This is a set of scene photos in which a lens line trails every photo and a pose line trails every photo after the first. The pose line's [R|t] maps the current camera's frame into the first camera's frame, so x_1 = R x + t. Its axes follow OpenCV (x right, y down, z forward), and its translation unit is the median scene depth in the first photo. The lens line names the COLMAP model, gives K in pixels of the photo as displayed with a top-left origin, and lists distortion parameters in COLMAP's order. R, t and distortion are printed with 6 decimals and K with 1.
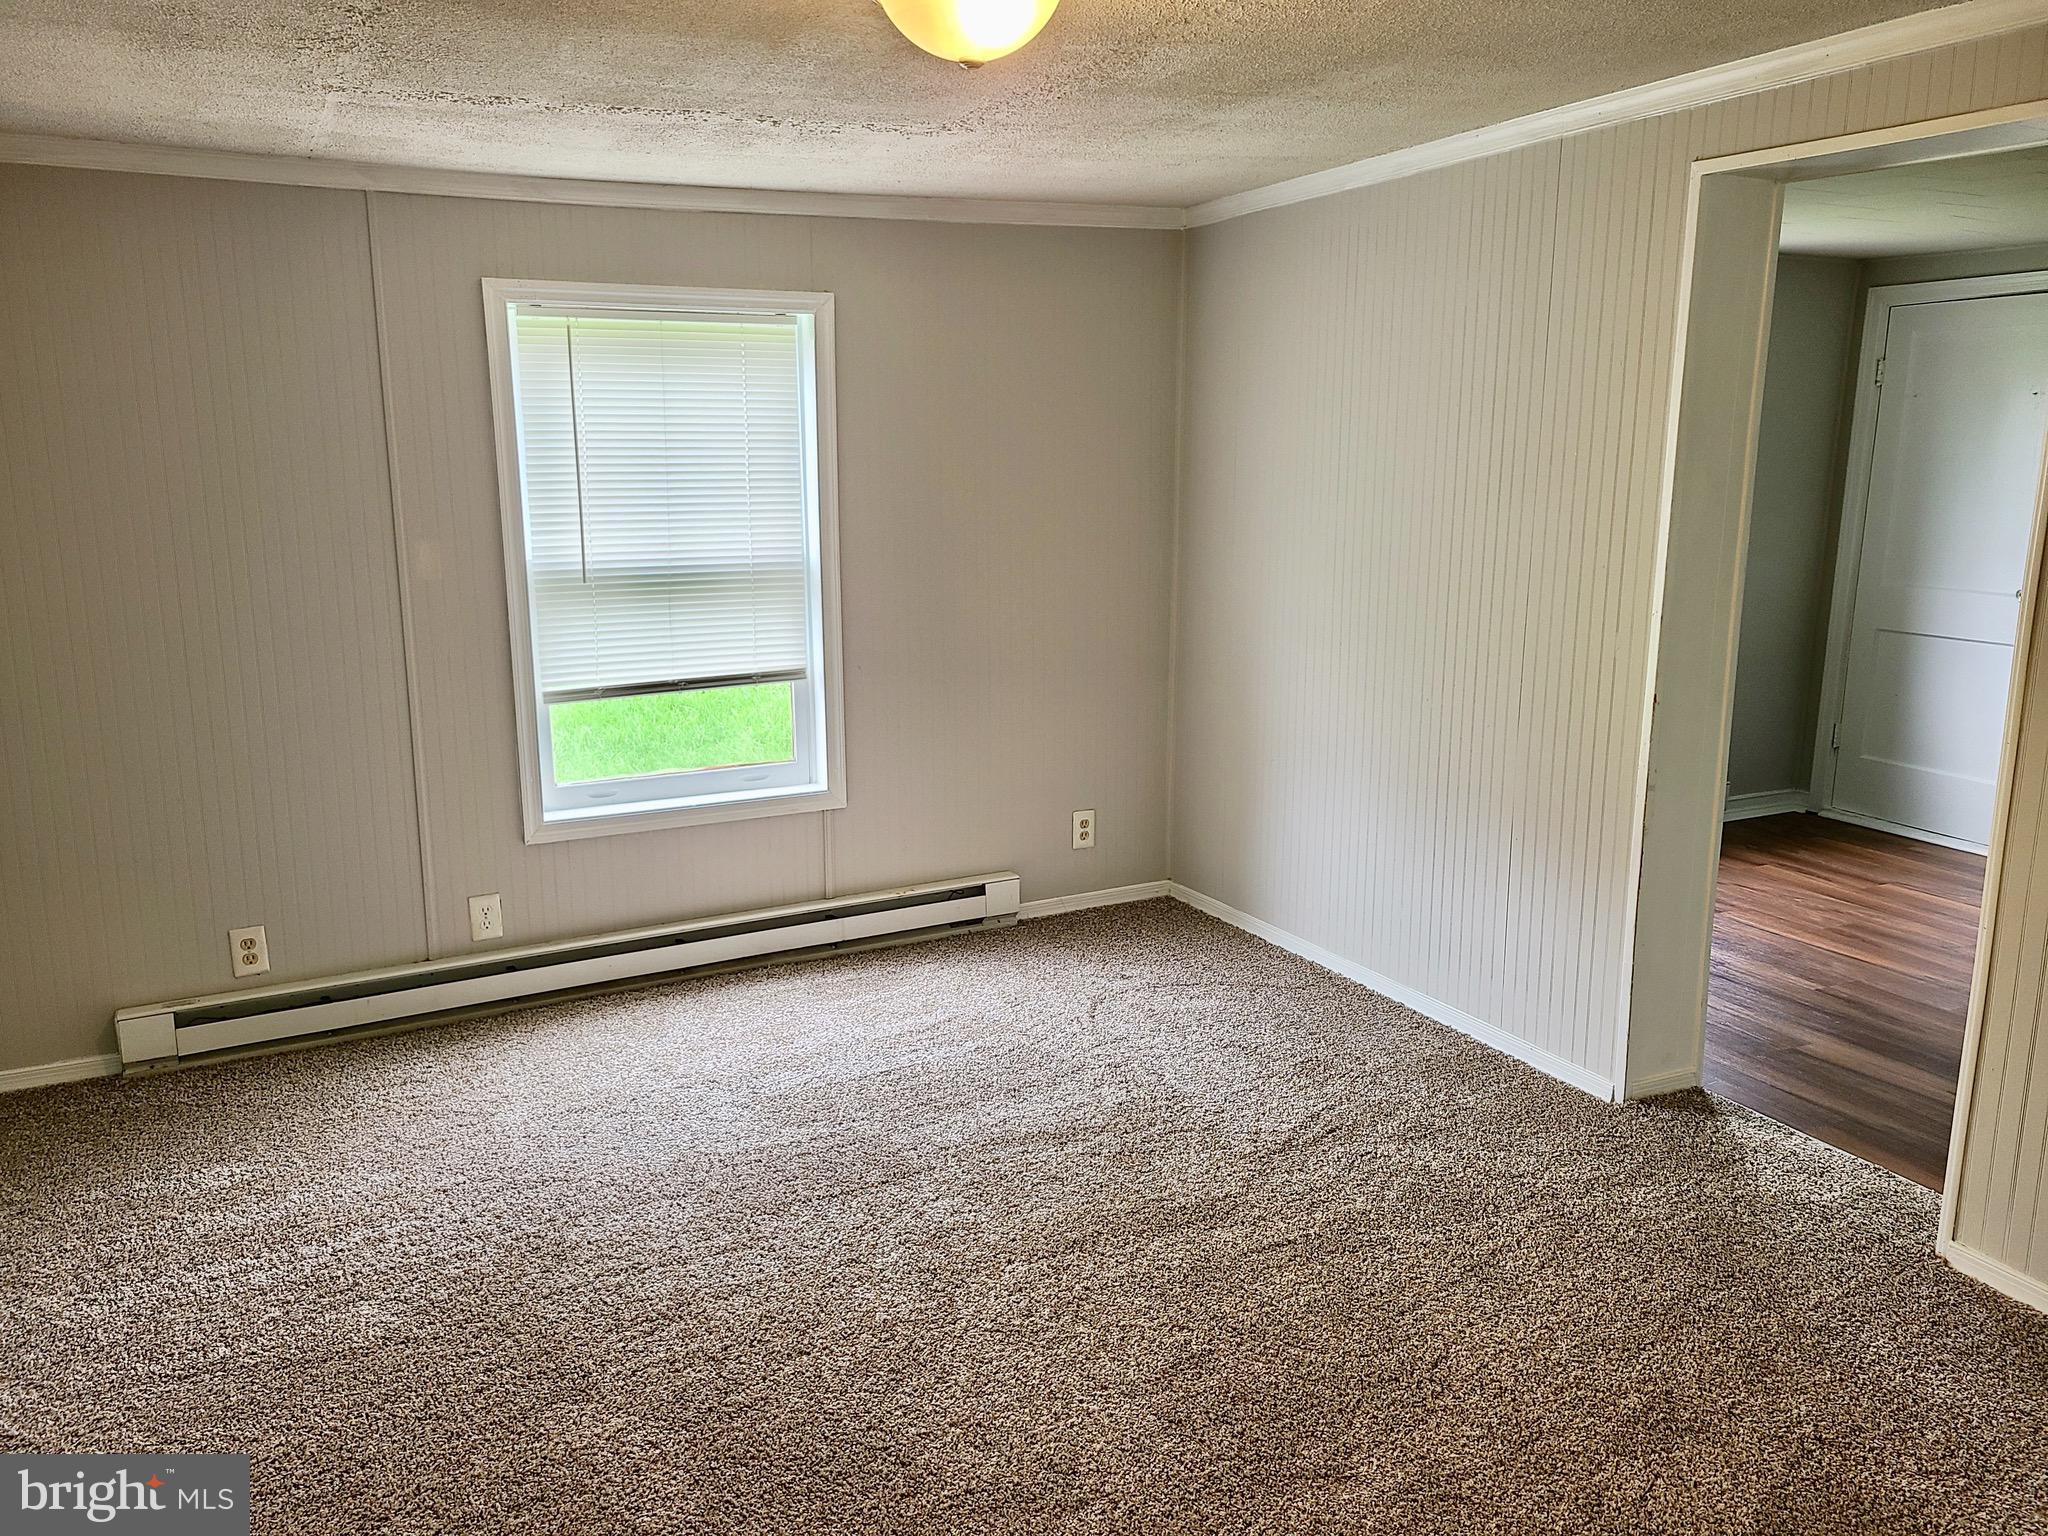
lens RADIAL K [[1537.6, 0, 1013.3], [0, 1537.6, 754.6], [0, 0, 1]] dist [0.049017, -0.016235]
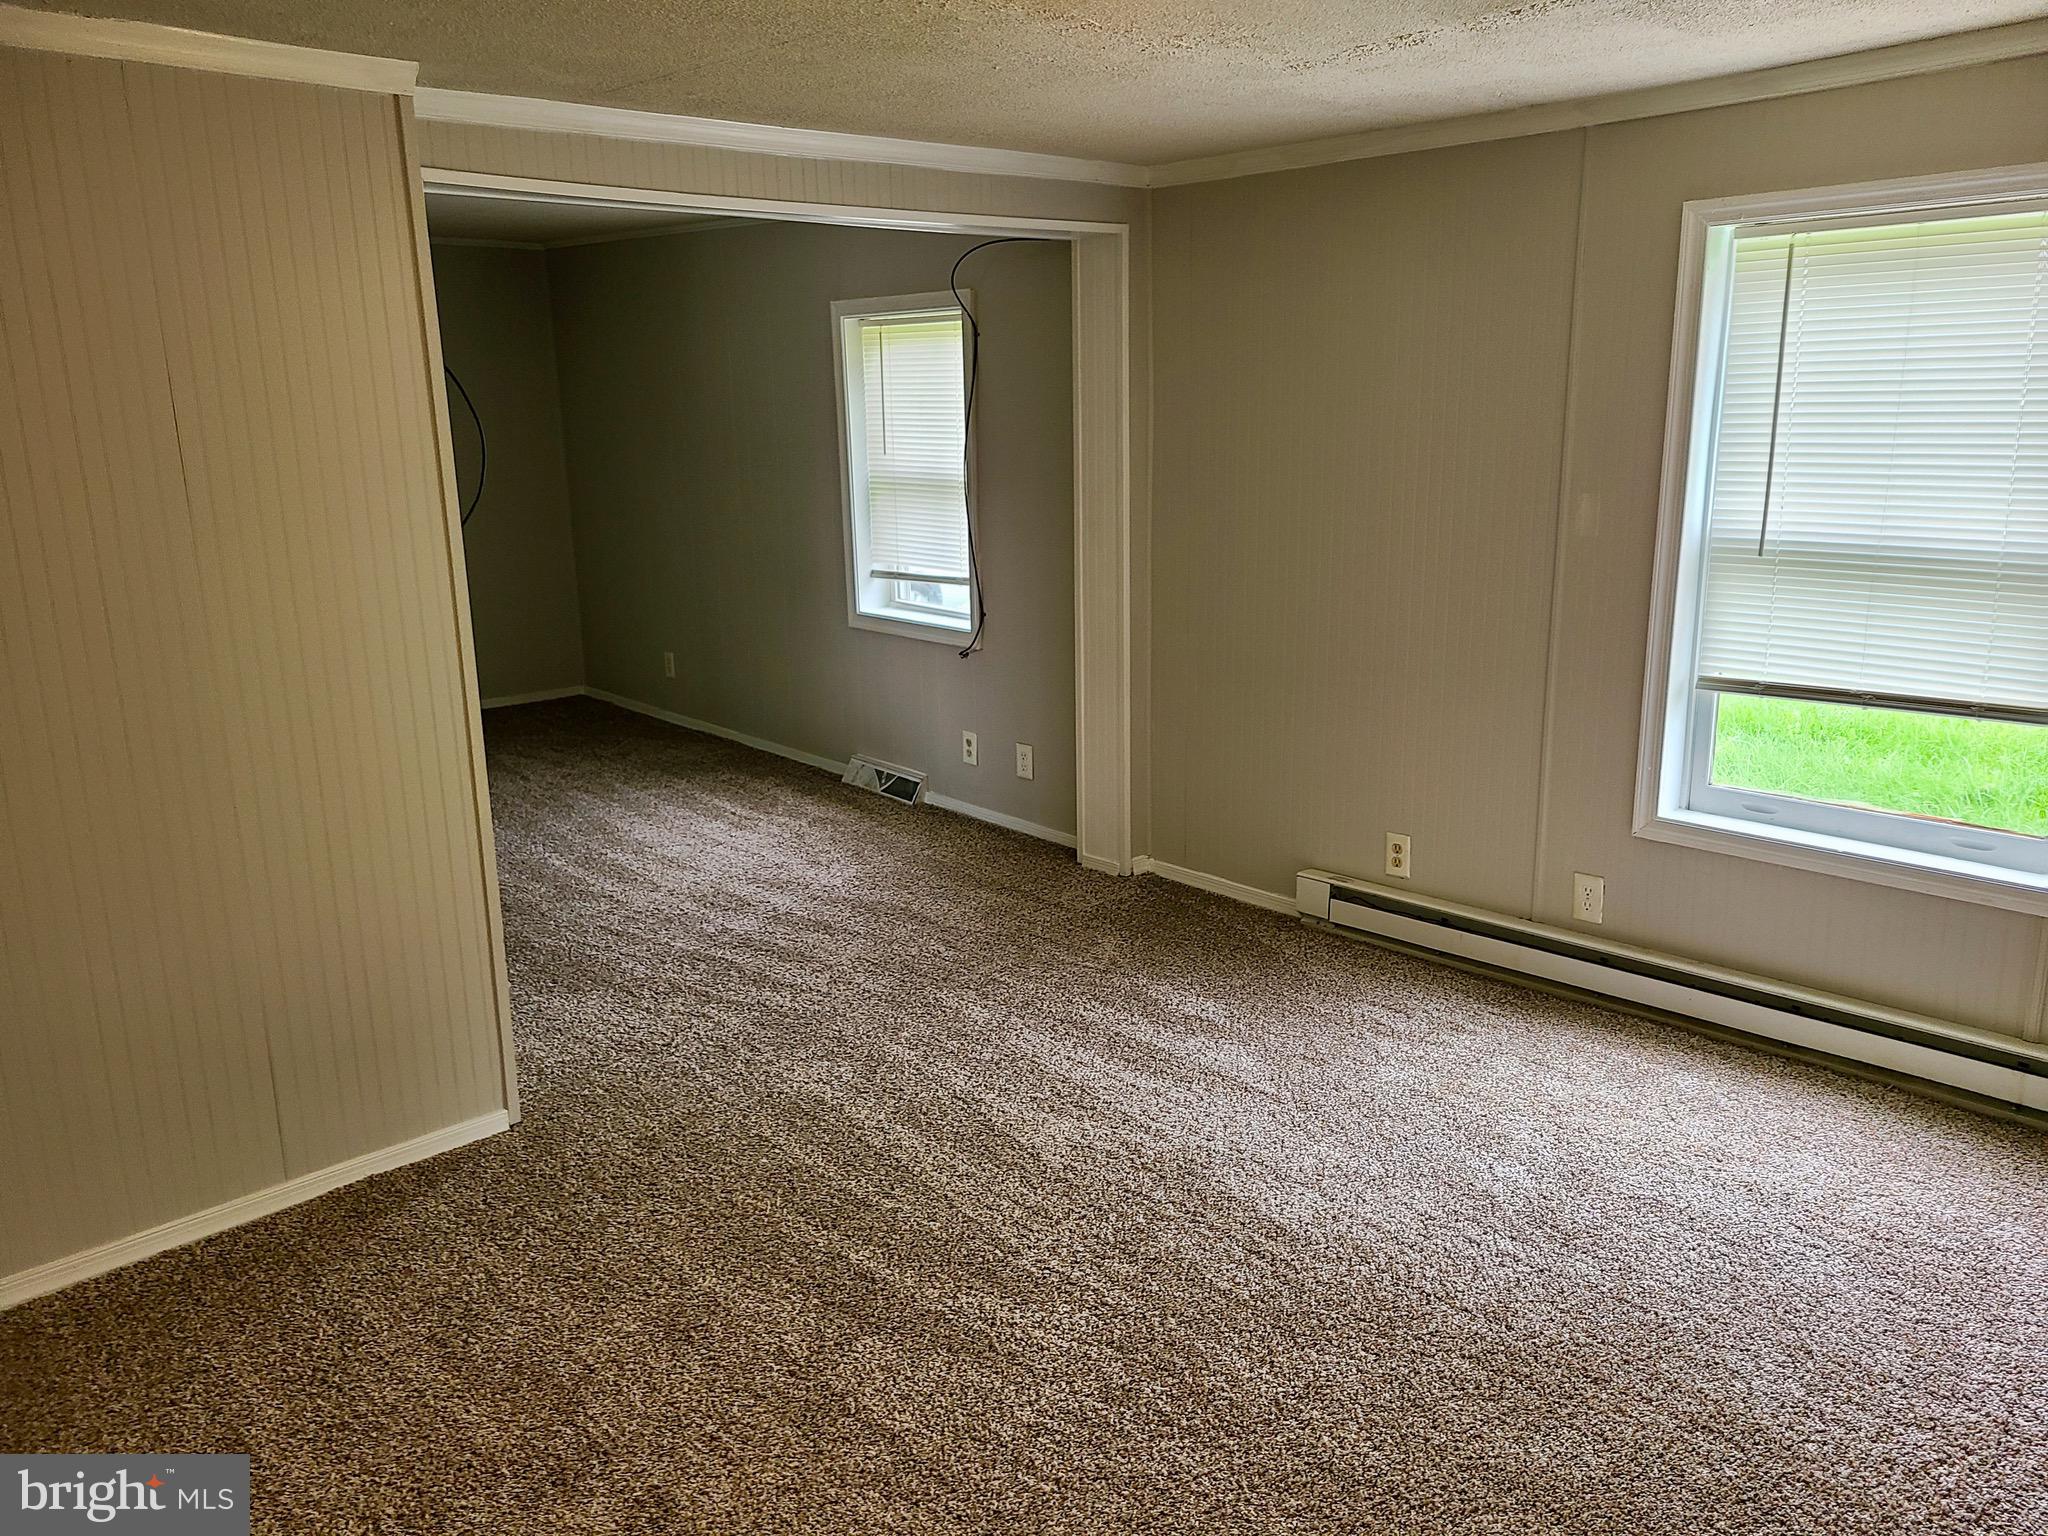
lens RADIAL K [[1537.6, 0, 1013.3], [0, 1537.6, 754.6], [0, 0, 1]] dist [0.049017, -0.016235]
pose [[0.299205, 0.221863, -0.928037, 0.431139], [-0.177720, 0.968532, 0.174246, -0.085945], [0.937492, 0.112796, 0.329219, 0.371411]]
